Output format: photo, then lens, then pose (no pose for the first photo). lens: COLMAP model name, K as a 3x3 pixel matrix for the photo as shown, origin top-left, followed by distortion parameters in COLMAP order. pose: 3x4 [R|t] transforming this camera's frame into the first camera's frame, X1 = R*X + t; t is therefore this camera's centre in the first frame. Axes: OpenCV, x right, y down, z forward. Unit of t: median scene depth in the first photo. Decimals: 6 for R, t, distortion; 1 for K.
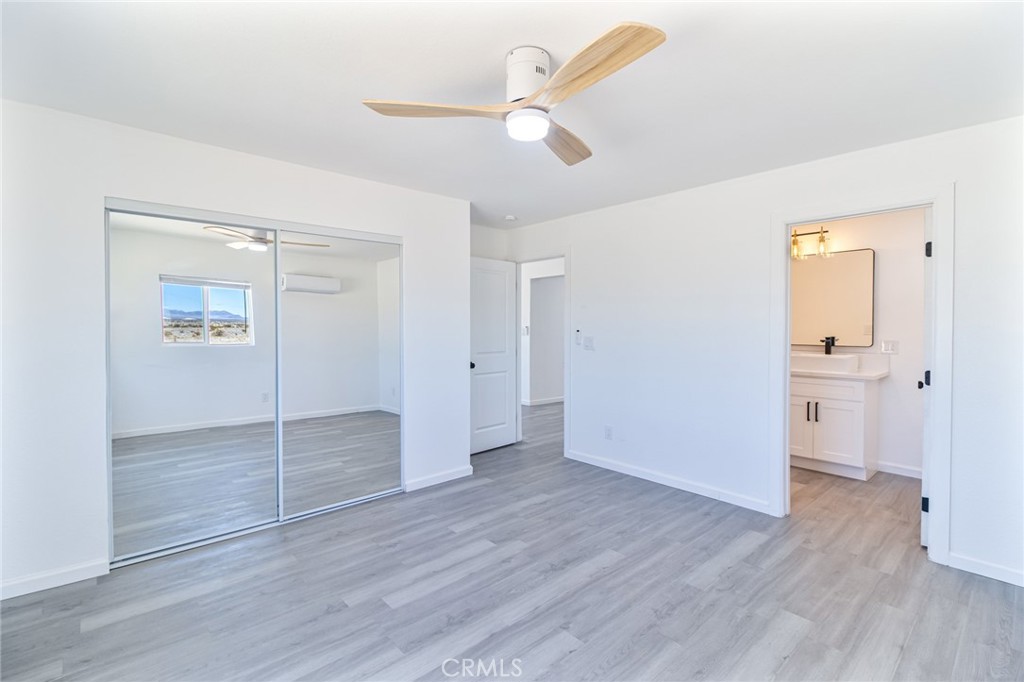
lens RADIAL K [[474.7, 0, 512.8], [0, 474.7, 336.6], [0, 0, 1]] dist [0.003102, -0.005408]
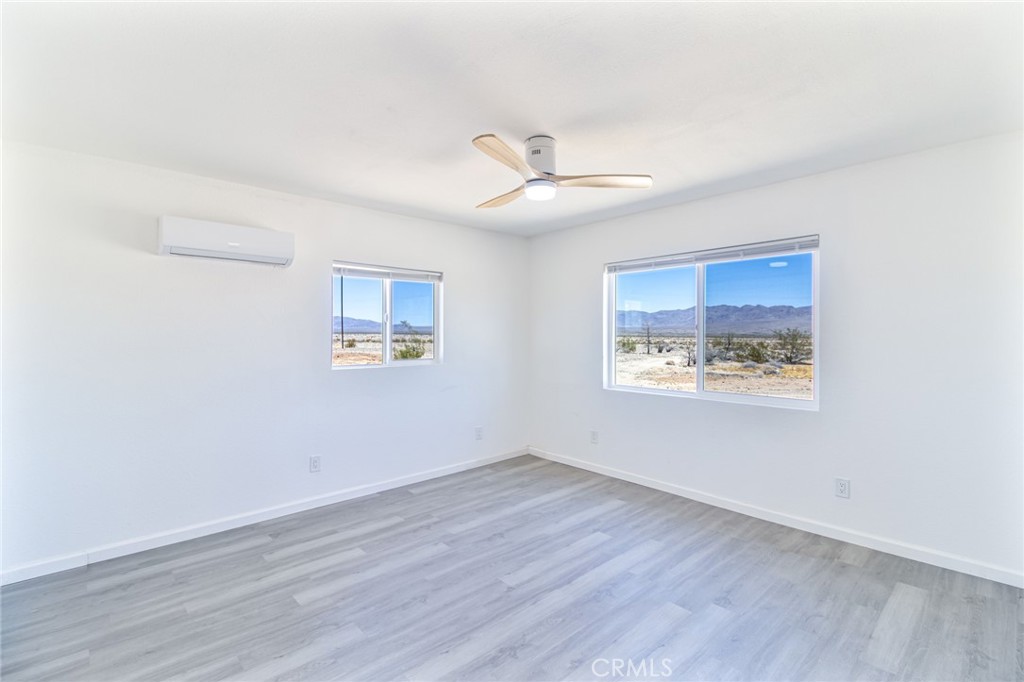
lens RADIAL K [[474.7, 0, 511.2], [0, 474.7, 337.2], [0, 0, 1]] dist [0.003102, -0.005408]
pose [[-0.999984, 0.000452, -0.005706, 0.106384], [0.000297, 0.999628, 0.027279, -0.049663], [0.005717, 0.027277, -0.999612, 2.018164]]
